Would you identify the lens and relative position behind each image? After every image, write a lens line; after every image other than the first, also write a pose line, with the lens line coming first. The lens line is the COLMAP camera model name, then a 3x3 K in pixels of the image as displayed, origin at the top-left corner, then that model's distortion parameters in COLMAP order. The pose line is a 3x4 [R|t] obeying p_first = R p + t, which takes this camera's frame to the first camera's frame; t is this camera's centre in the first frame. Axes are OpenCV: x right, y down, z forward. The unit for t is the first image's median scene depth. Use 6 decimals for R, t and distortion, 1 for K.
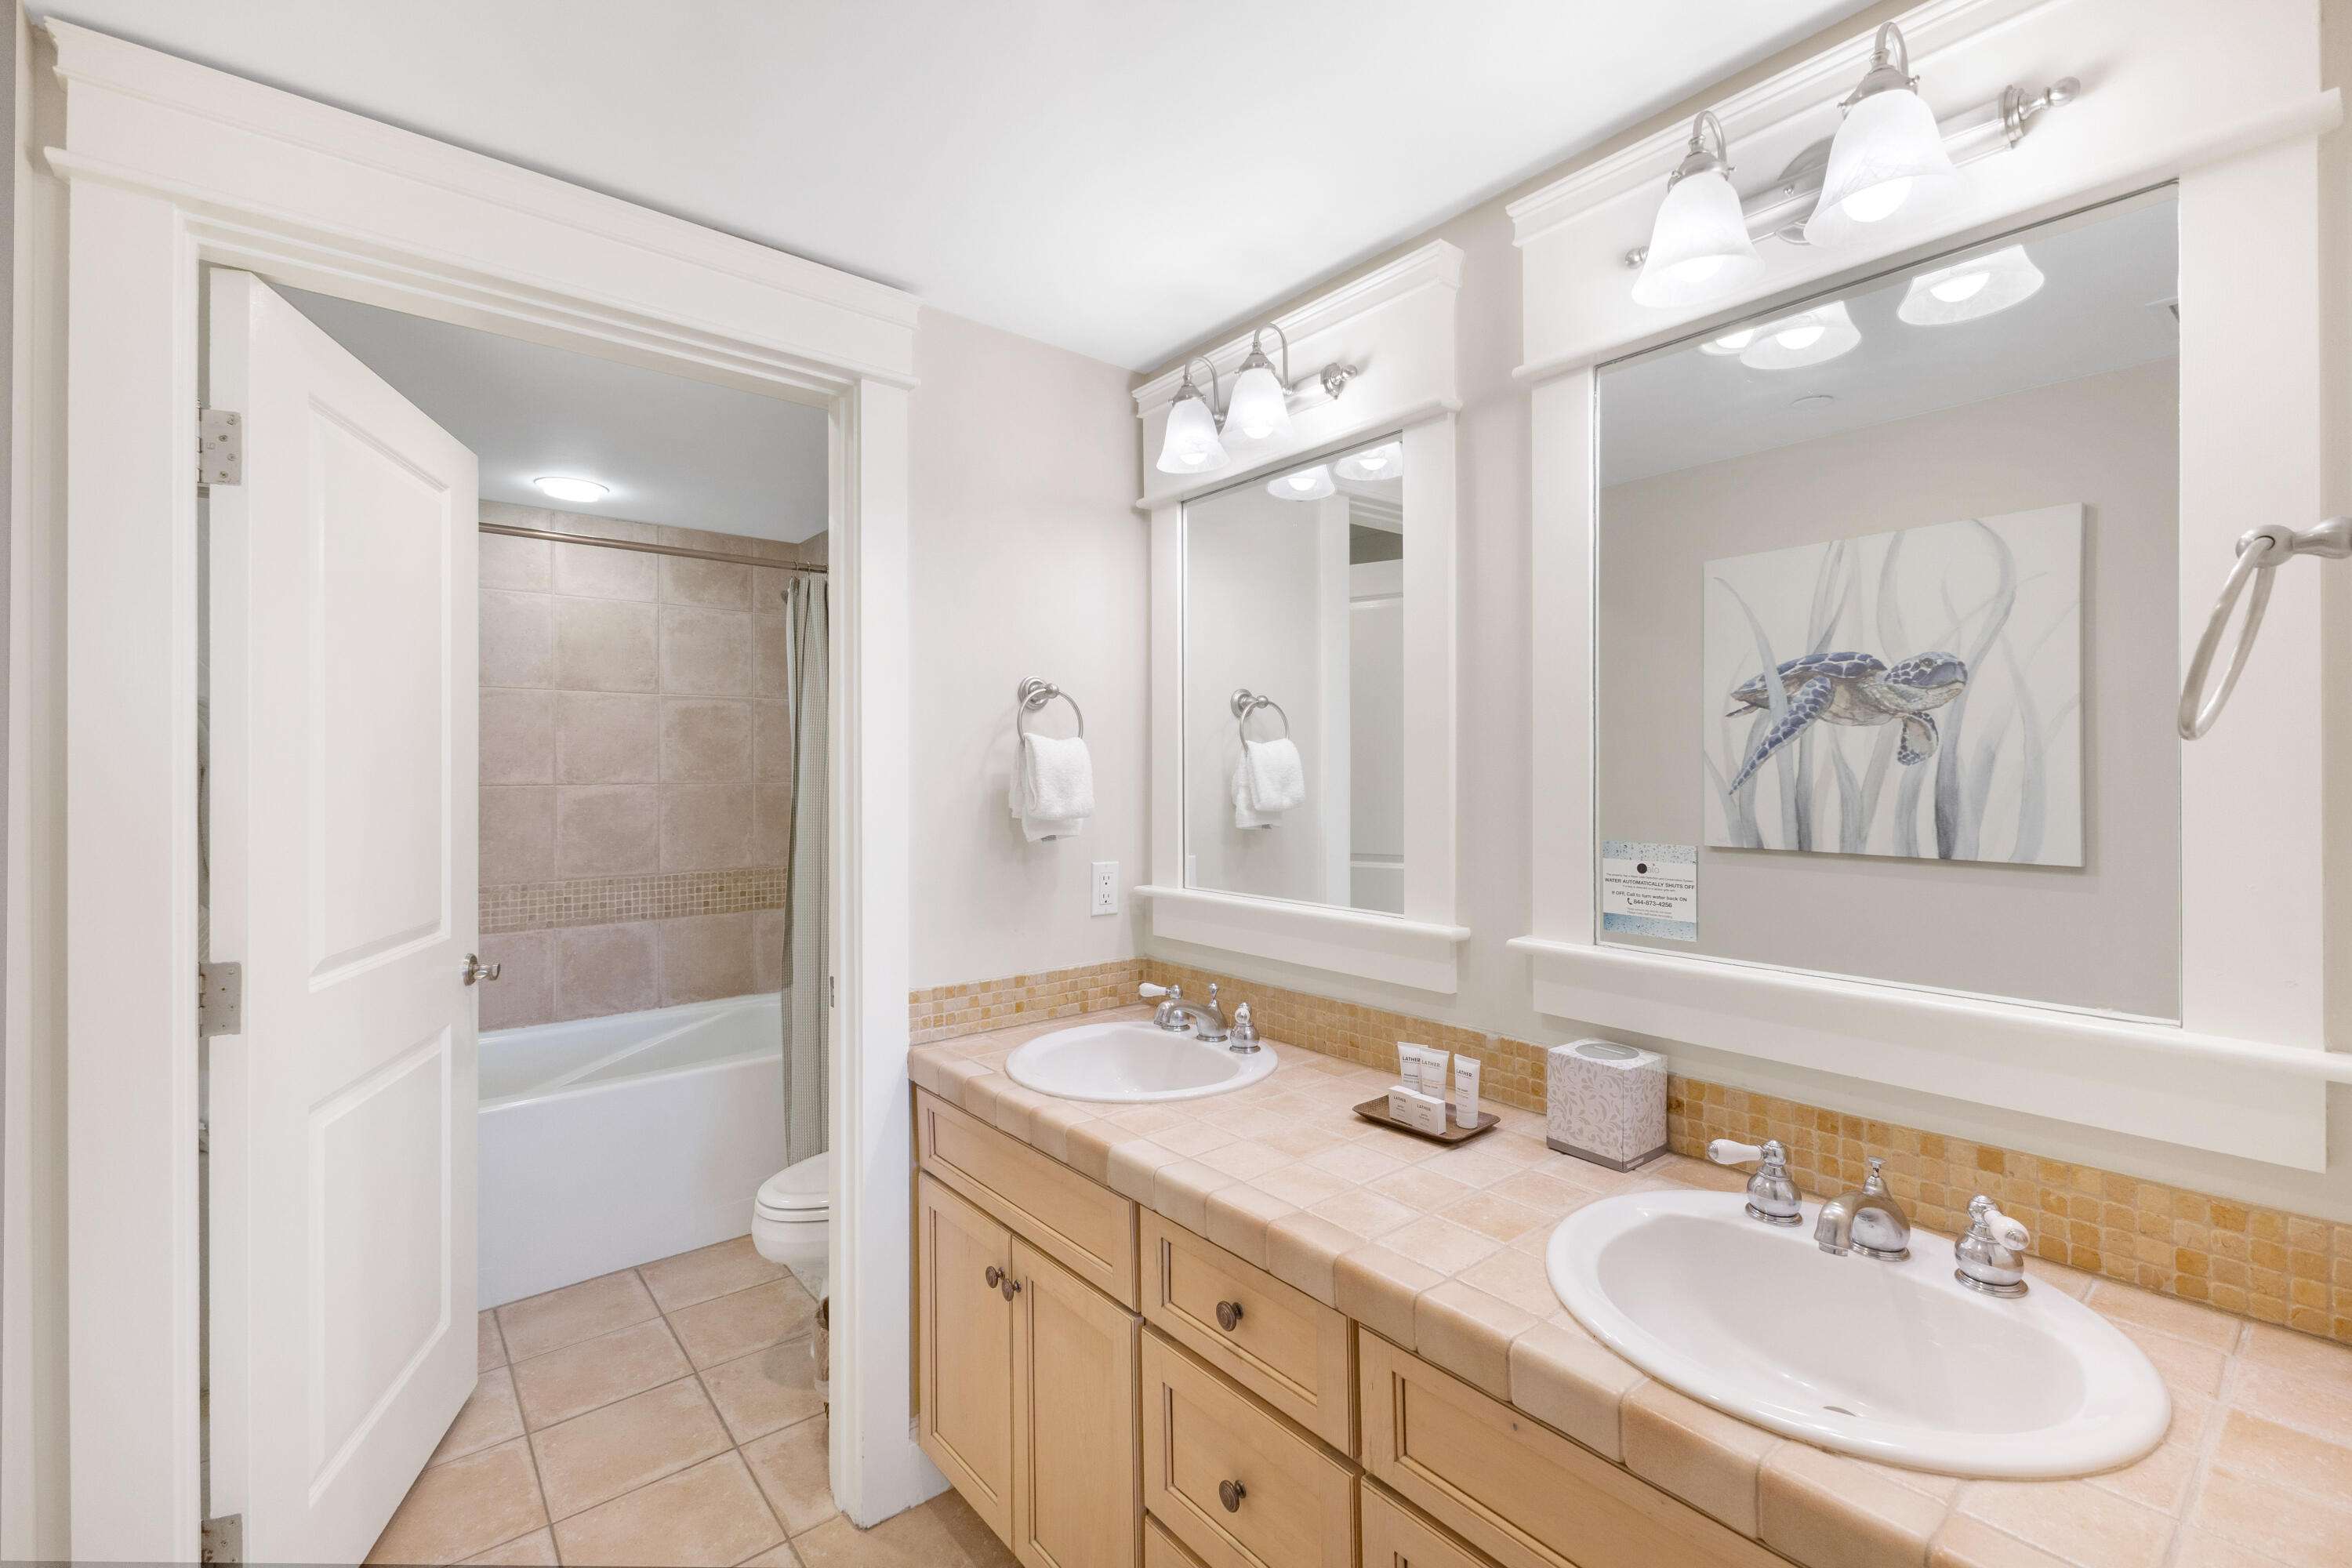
lens RADIAL K [[1042.6, 0, 1179.2], [0, 1042.6, 763.1], [0, 0, 1]] dist [0.003762, 0.001832]
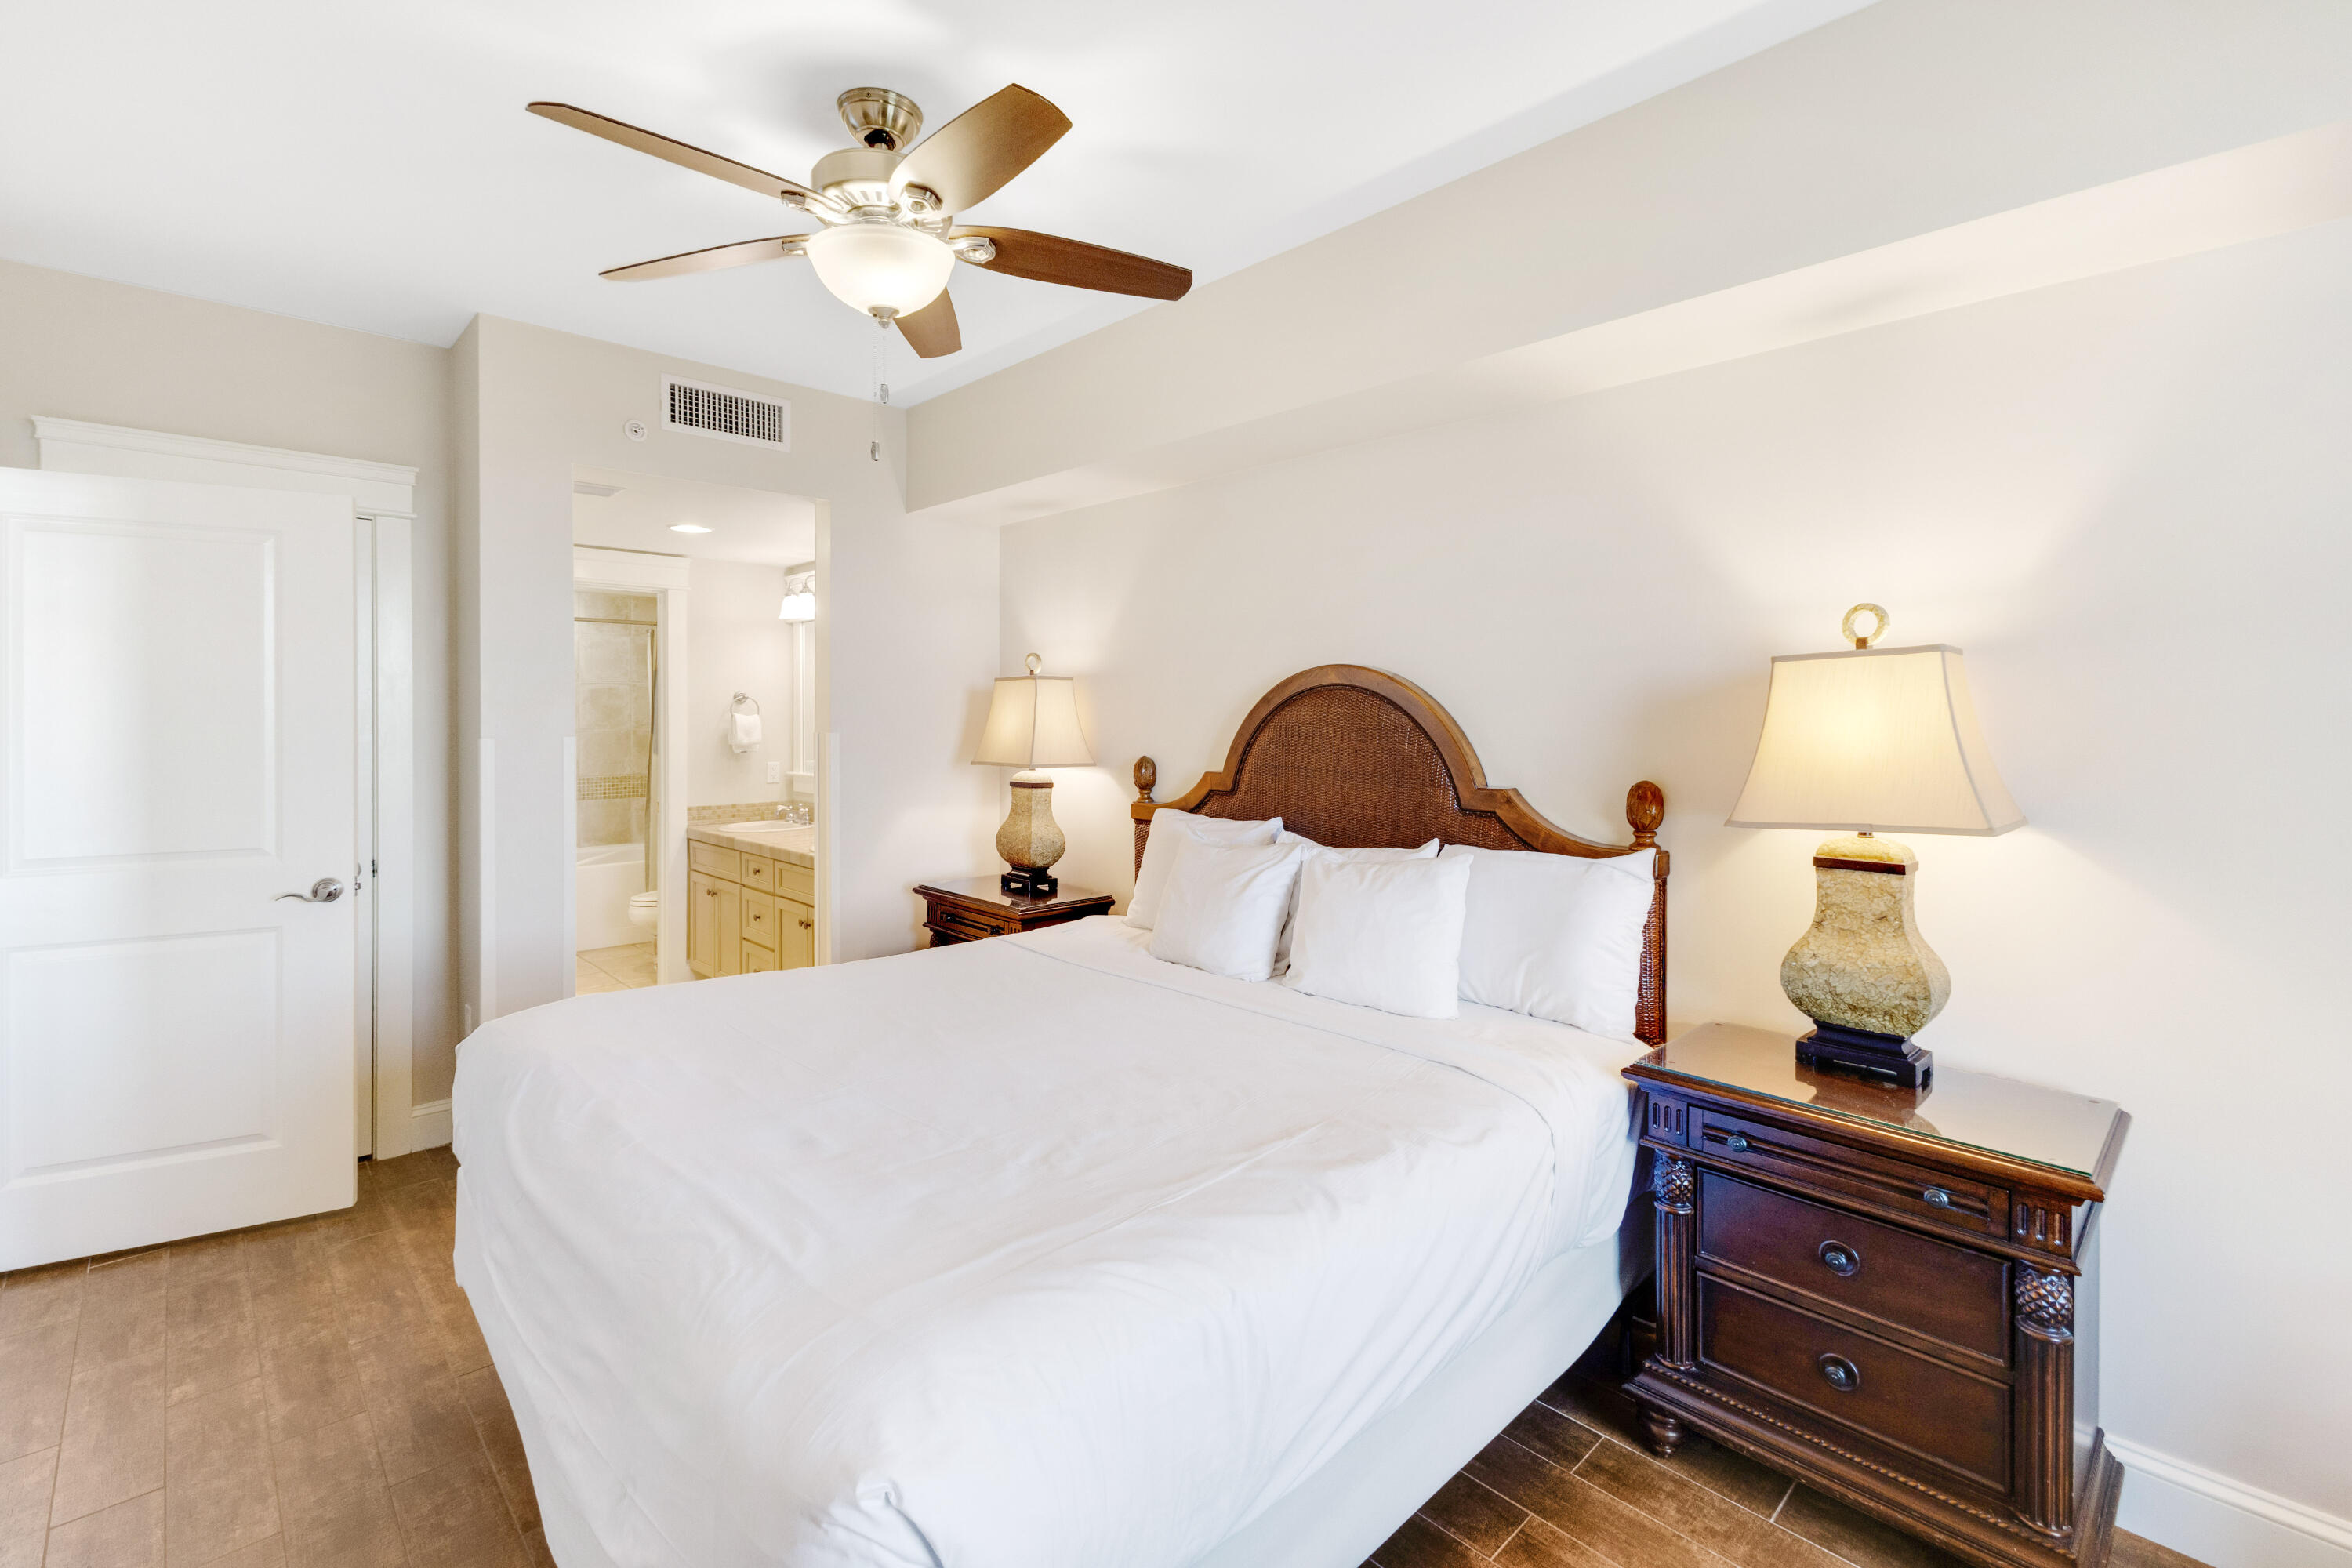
lens RADIAL K [[1042.6, 0, 1179.7], [0, 1042.6, 704.8], [0, 0, 1]] dist [0.003762, 0.001832]
pose [[0.995775, 0.002893, 0.091785, 0.410536], [-0.003125, 0.999992, 0.002375, -0.032488], [-0.091778, -0.002652, 0.995776, -0.979984]]
